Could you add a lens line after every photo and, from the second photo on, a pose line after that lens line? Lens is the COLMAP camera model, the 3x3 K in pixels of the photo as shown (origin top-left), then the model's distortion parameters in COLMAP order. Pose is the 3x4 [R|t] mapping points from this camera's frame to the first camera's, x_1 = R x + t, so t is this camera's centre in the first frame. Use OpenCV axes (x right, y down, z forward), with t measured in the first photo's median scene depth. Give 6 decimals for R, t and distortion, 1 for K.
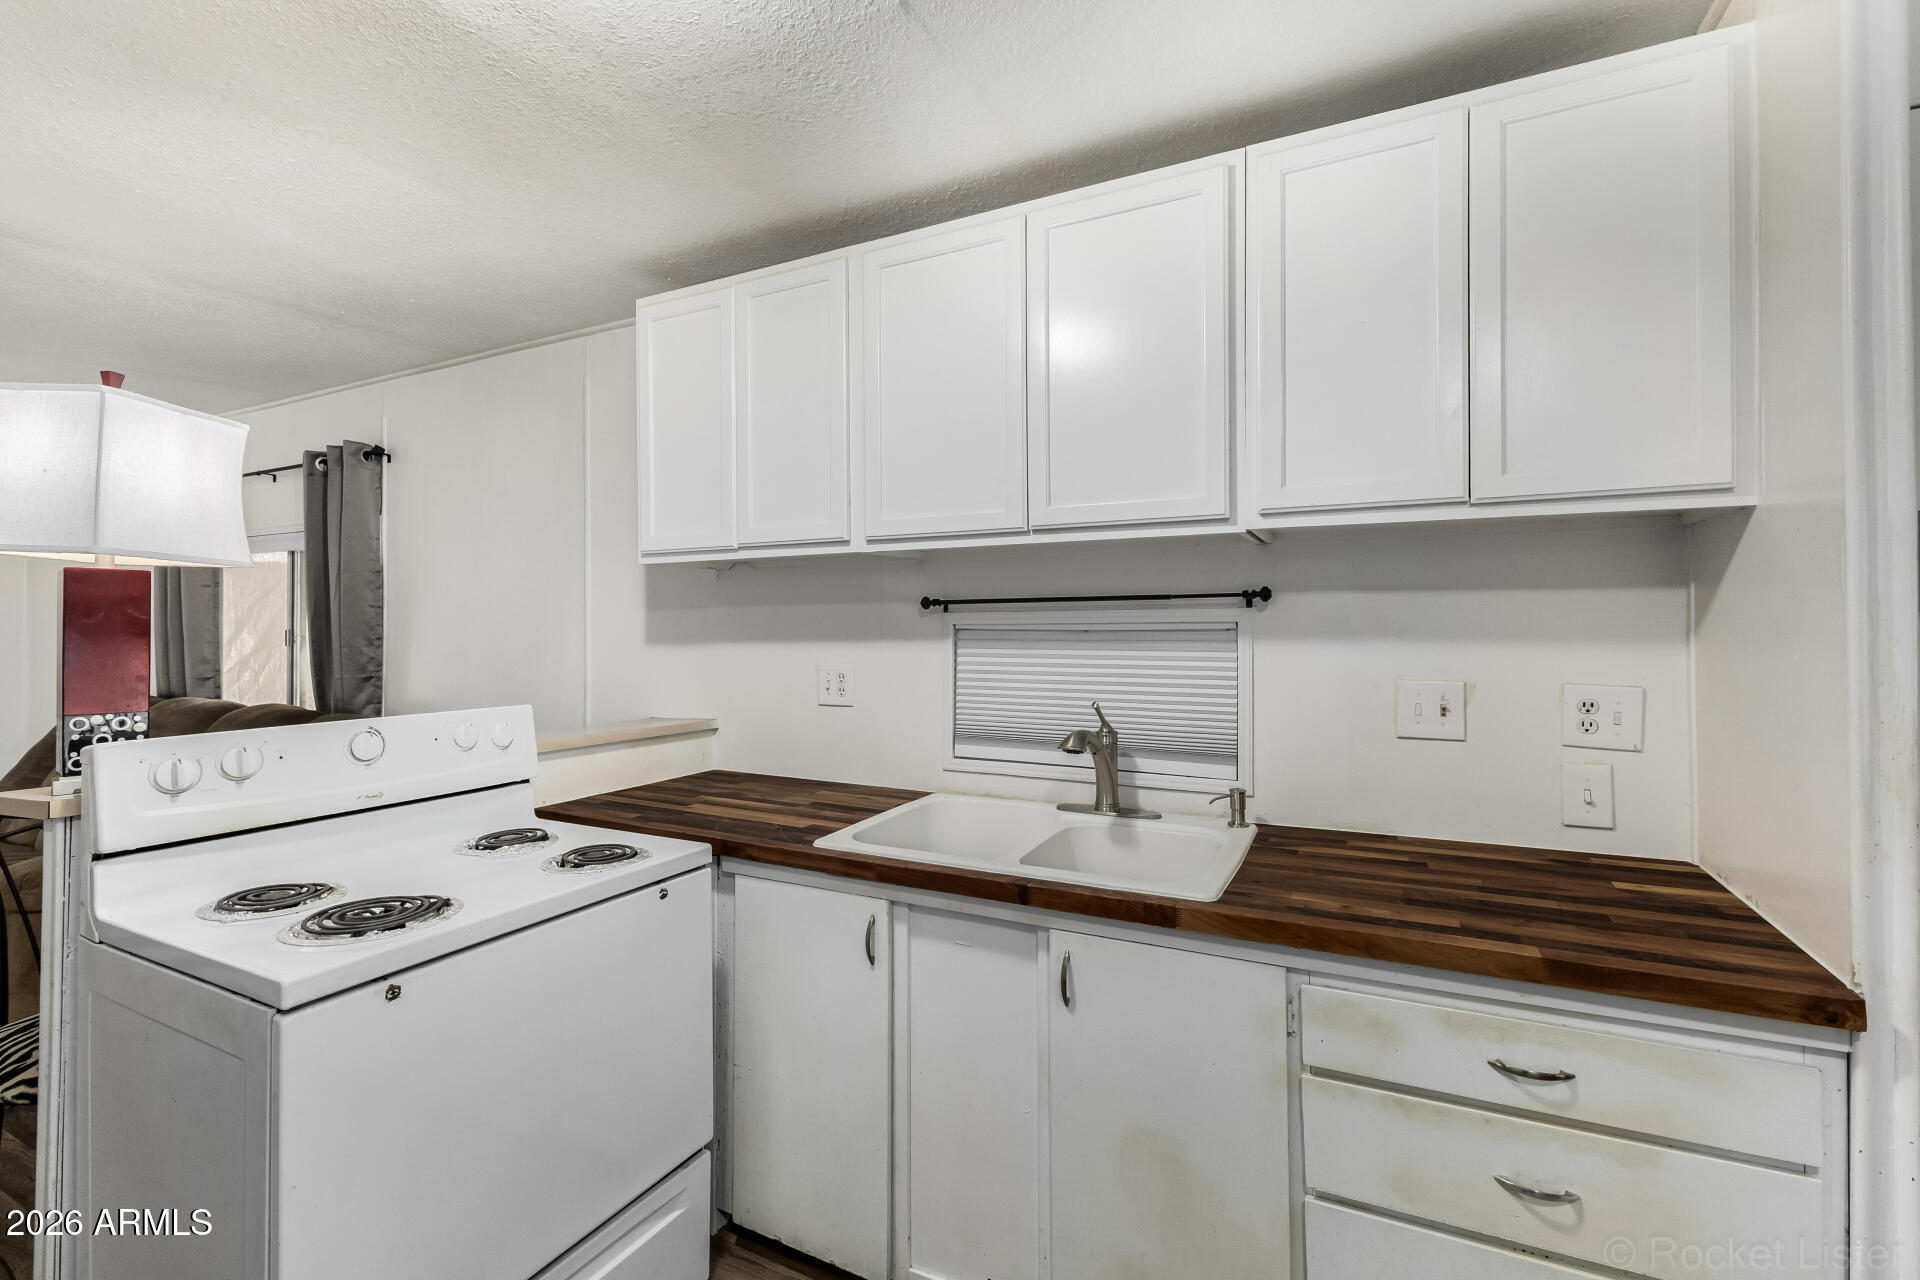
lens RADIAL K [[842.8, 0, 964.2], [0, 842.8, 621.3], [0, 0, 1]] dist [0.005281, -0.000080]
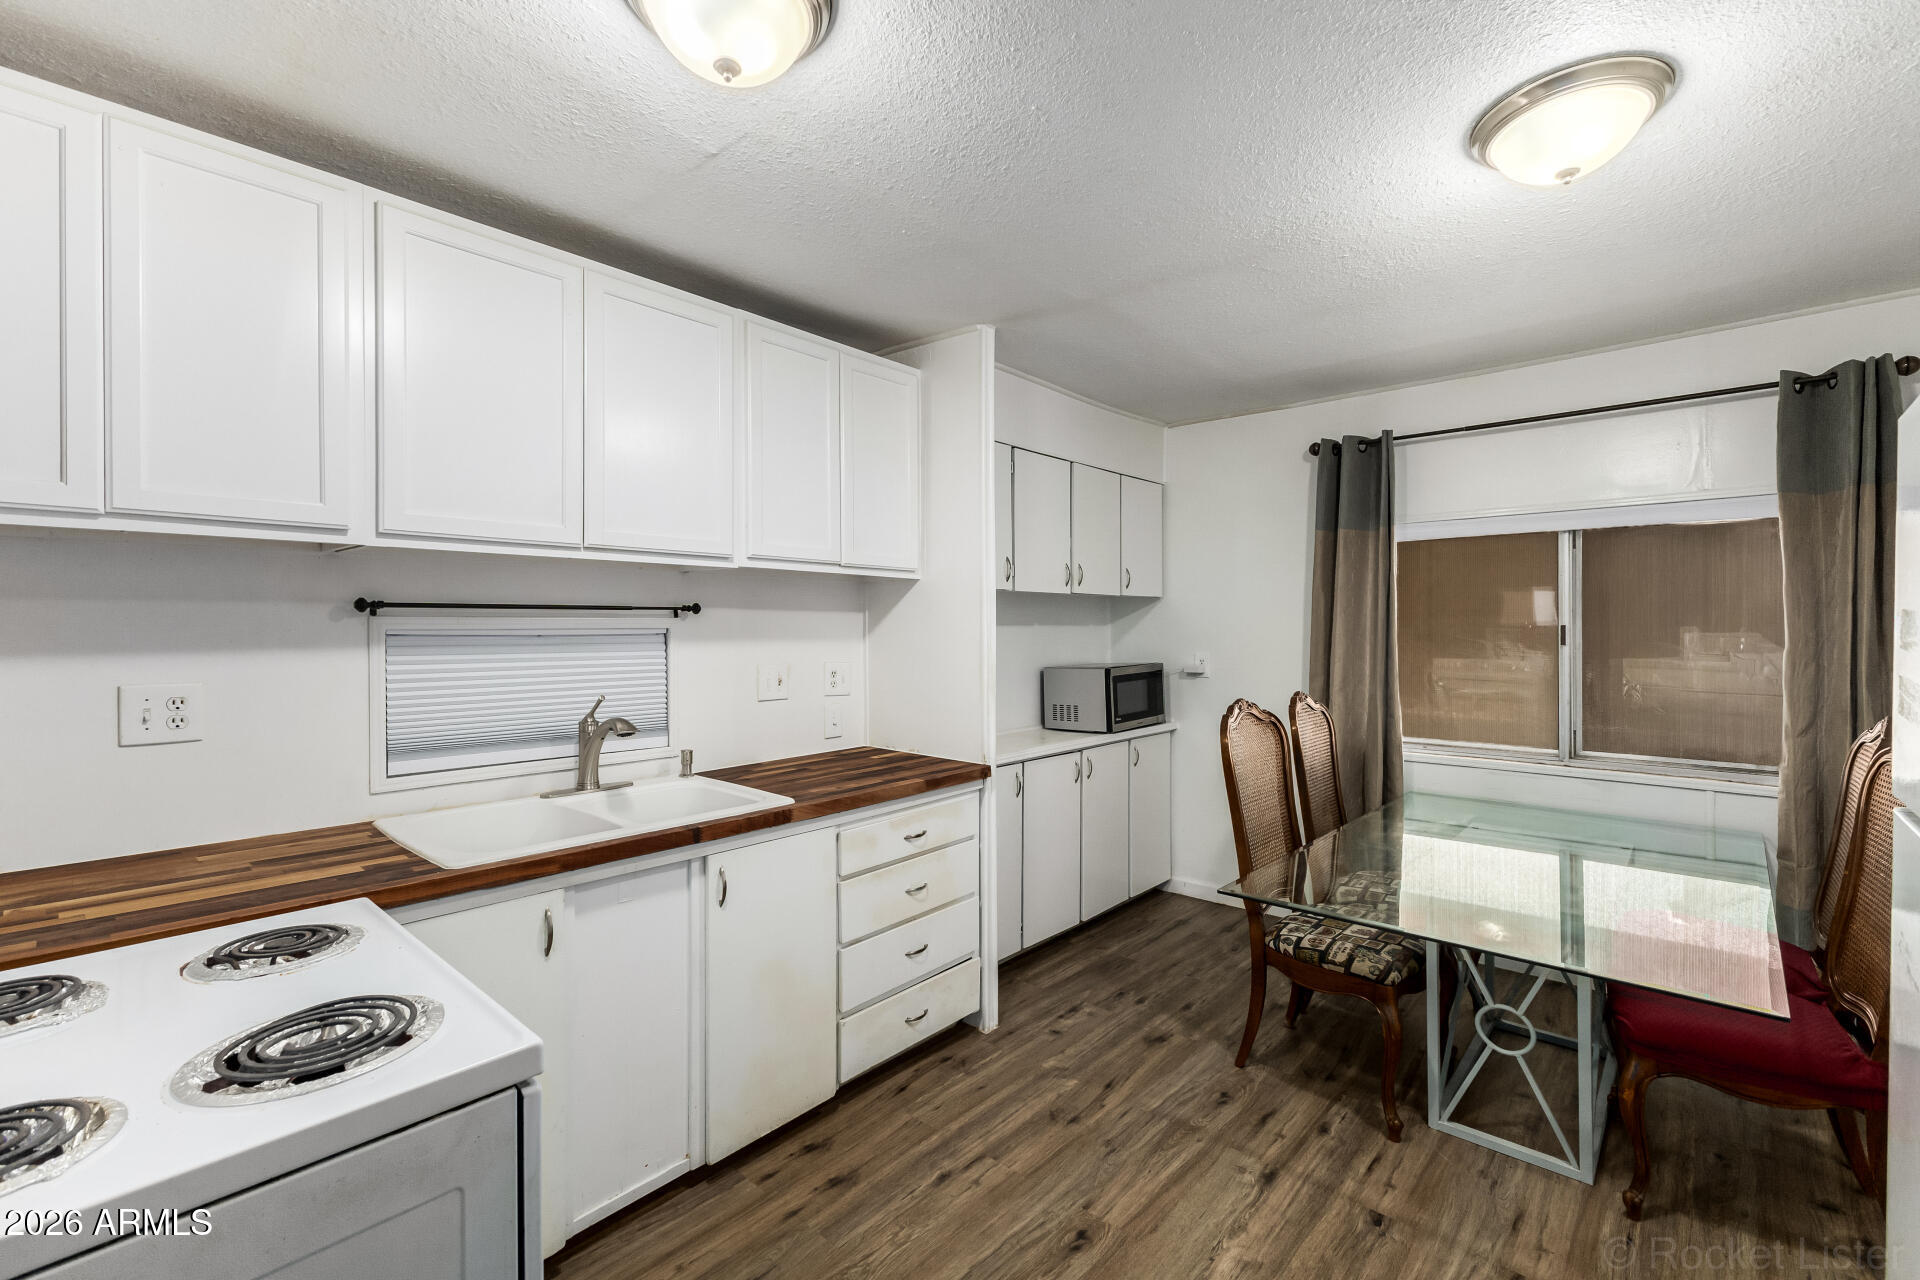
lens RADIAL K [[836.0, 0, 965.3], [0, 836.0, 634.7], [0, 0, 1]] dist [-0.000301, -0.000316]
pose [[0.247450, -0.003803, 0.968893, -0.888774], [-0.004303, 0.999978, 0.005024, 0.002307], [-0.968891, -0.005413, 0.247428, 0.222188]]
